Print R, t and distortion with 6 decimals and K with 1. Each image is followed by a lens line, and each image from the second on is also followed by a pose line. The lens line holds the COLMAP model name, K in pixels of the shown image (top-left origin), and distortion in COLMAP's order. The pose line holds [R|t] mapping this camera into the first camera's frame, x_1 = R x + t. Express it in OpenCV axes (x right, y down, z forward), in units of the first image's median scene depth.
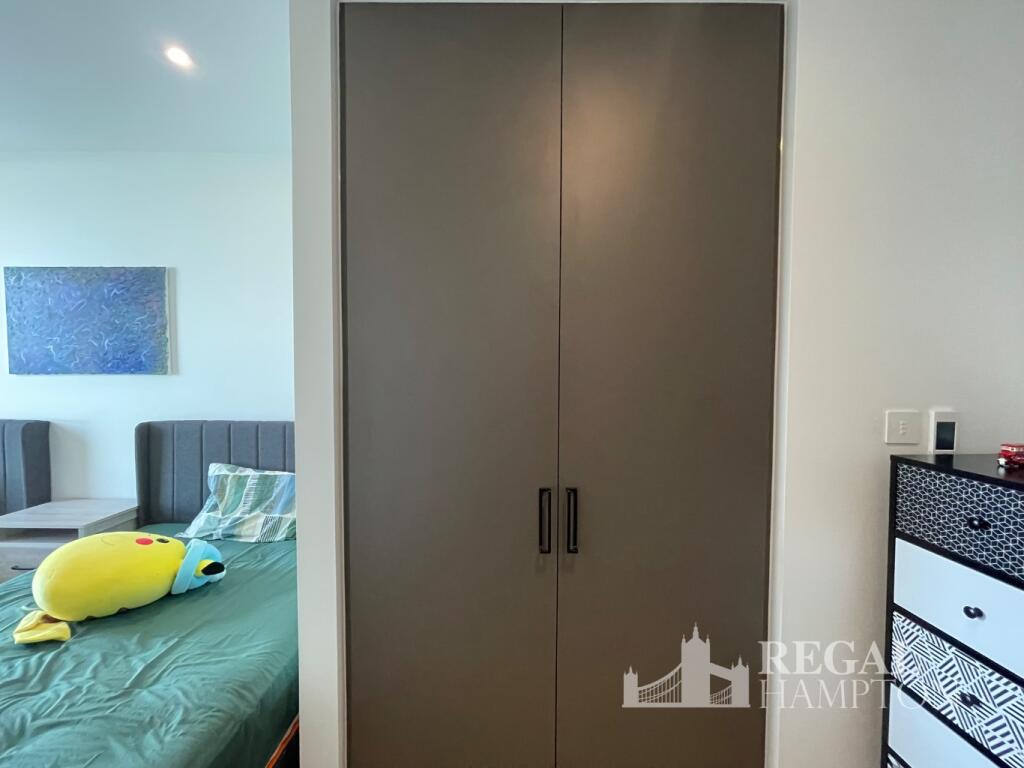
lens RADIAL K [[408.7, 0, 512.0], [0, 408.7, 384.0], [0, 0, 1]] dist [0.000249, -0.000050]
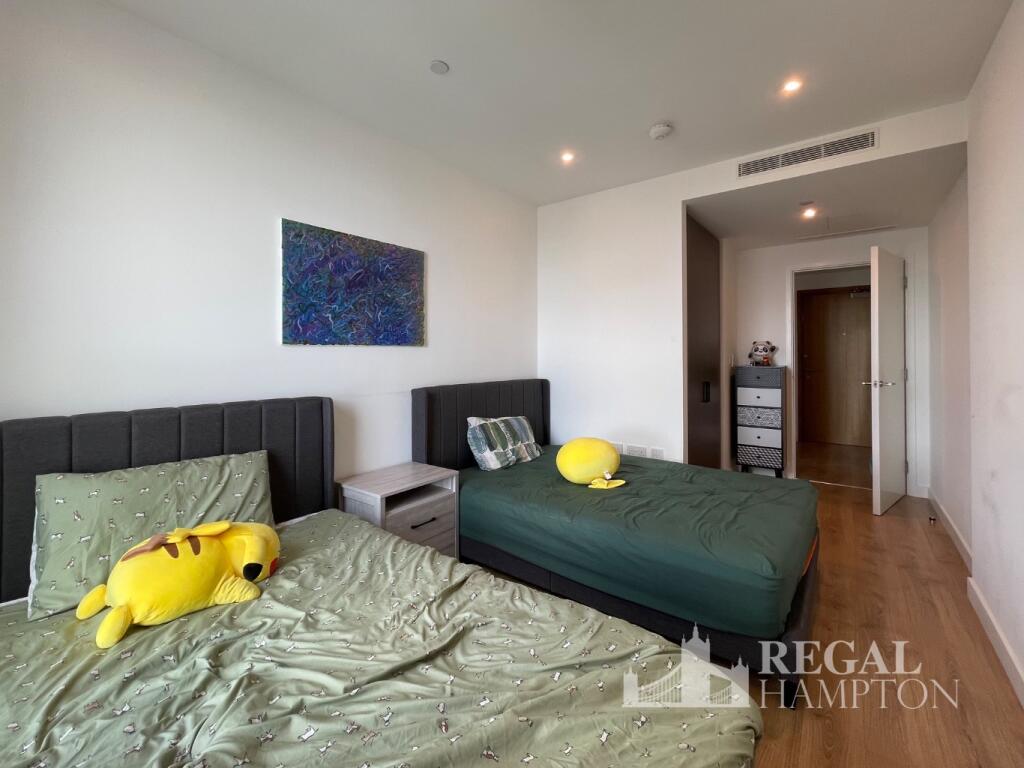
lens RADIAL K [[434.5, 0, 511.6], [0, 434.5, 347.0], [0, 0, 1]] dist [-0.000827, -0.000014]
pose [[0.605098, 0.007937, 0.796111, -1.732858], [0.027068, 0.999167, -0.030535, 0.022840], [-0.795691, 0.040026, 0.604379, 0.087041]]
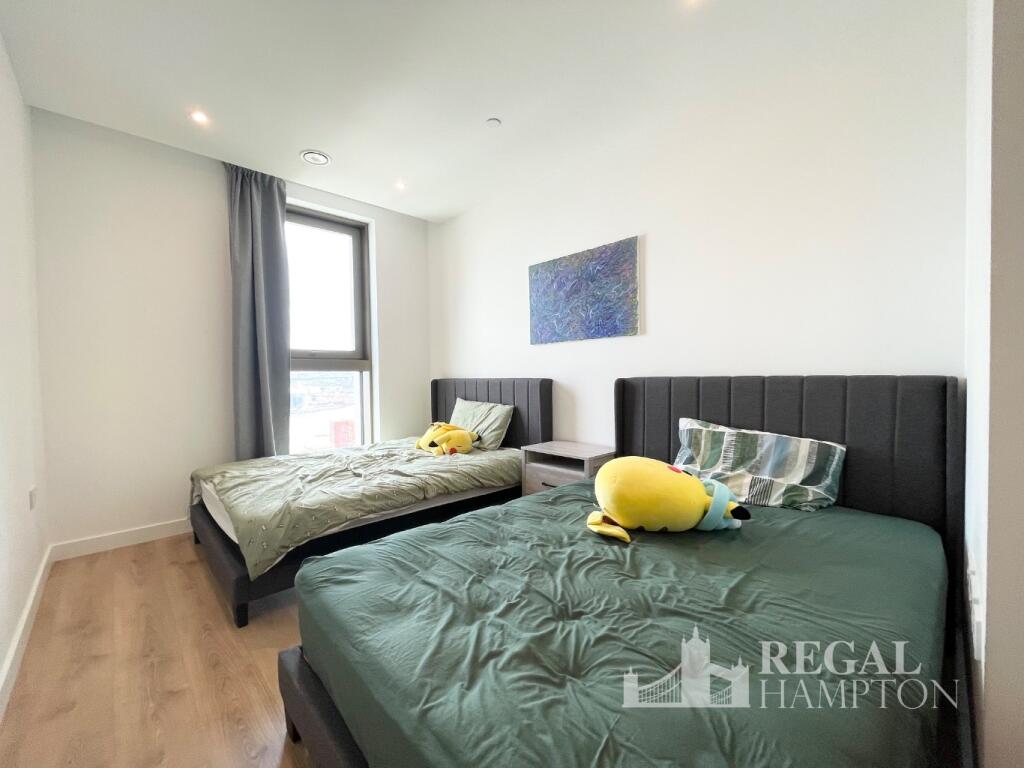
lens RADIAL K [[413.0, 0, 509.1], [0, 413.0, 388.1], [0, 0, 1]] dist [-0.000267, -0.000031]
pose [[0.696060, 0.005698, -0.717961, -0.306119], [-0.008588, 0.999963, -0.000390, 0.126964], [0.717932, 0.006437, 0.696083, -0.007747]]
